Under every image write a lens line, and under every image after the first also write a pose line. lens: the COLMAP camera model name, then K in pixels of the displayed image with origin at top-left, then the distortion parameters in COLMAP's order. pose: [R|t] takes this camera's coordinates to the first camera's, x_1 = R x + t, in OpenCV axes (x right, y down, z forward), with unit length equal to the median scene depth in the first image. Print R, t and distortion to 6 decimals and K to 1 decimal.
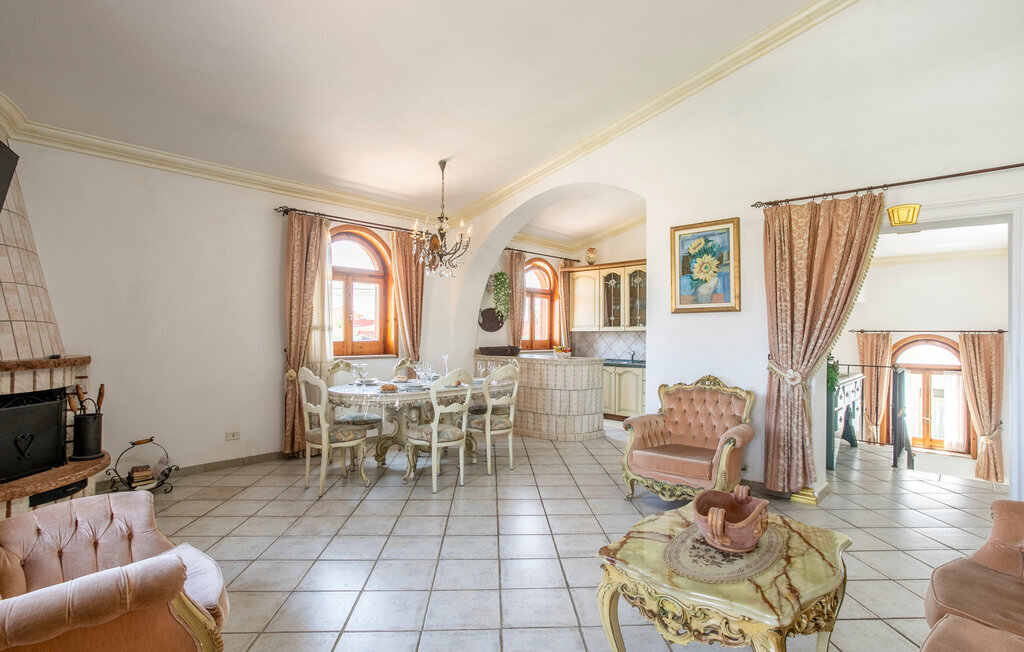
lens RADIAL K [[504.0, 0, 511.6], [0, 504.0, 334.1], [0, 0, 1]] dist [-0.049593, 0.032054]
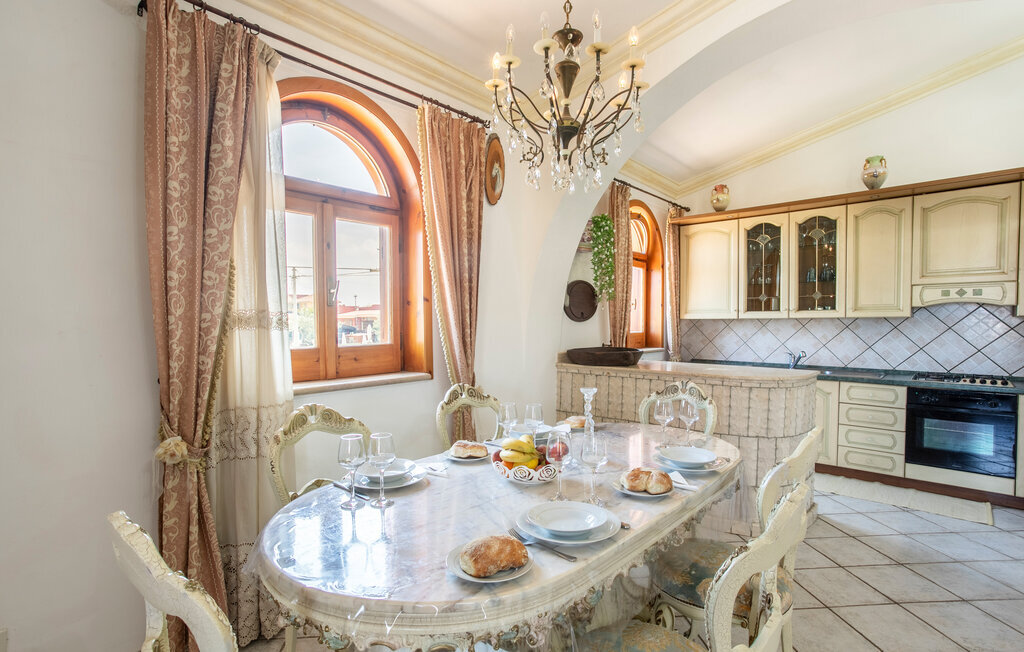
lens RADIAL K [[504.0, 0, 511.6], [0, 504.0, 334.1], [0, 0, 1]] dist [-0.049593, 0.032054]
pose [[0.999153, -0.009994, 0.039913, -0.168609], [0.008797, 0.999510, 0.030052, -0.010009], [-0.040194, -0.029676, 0.998751, 0.515222]]
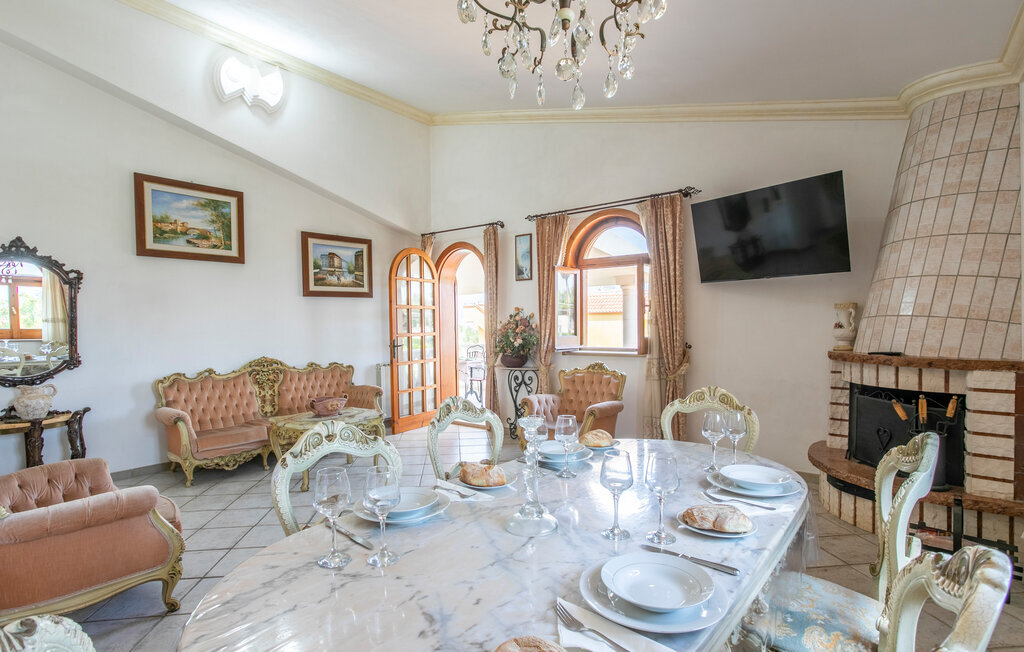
lens RADIAL K [[506.7, 0, 510.6], [0, 506.7, 342.0], [0, 0, 1]] dist [-0.045571, 0.031393]
pose [[-0.997727, 0.004953, -0.067196, -0.076267], [0.002497, 0.999327, 0.036589, -0.008224], [0.067332, 0.036338, -0.997069, 1.046160]]
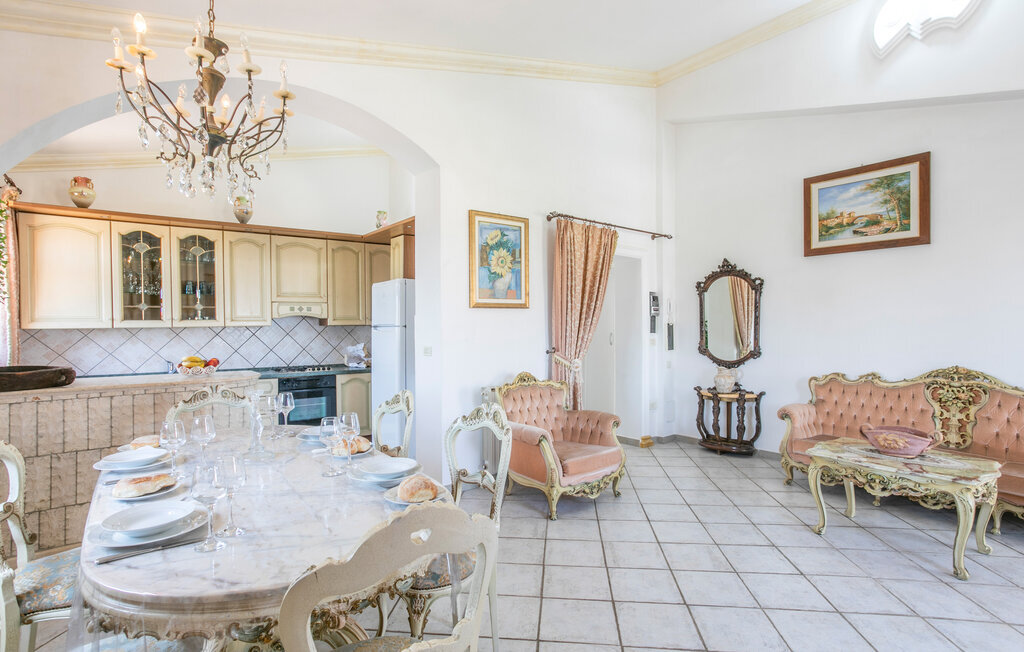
lens RADIAL K [[504.0, 0, 511.6], [0, 504.0, 334.1], [0, 0, 1]] dist [-0.049593, 0.032054]
pose [[0.148808, -0.023792, 0.988580, -0.415168], [0.007678, 0.999708, 0.022904, -0.010960], [-0.988836, 0.004182, 0.148948, 0.603962]]
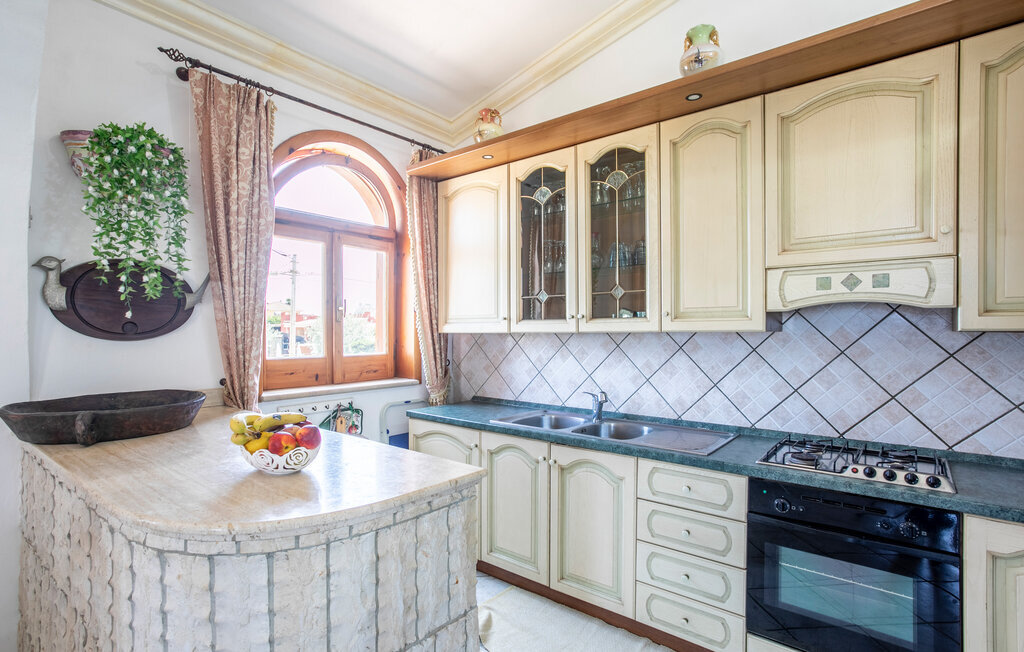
lens RADIAL K [[504.0, 0, 511.6], [0, 504.0, 334.1], [0, 0, 1]] dist [-0.049593, 0.032054]
pose [[0.995893, -0.007618, 0.090219, 0.186995], [0.006790, 0.999932, 0.009486, -0.010904], [-0.090285, -0.008835, 0.995877, 0.831509]]
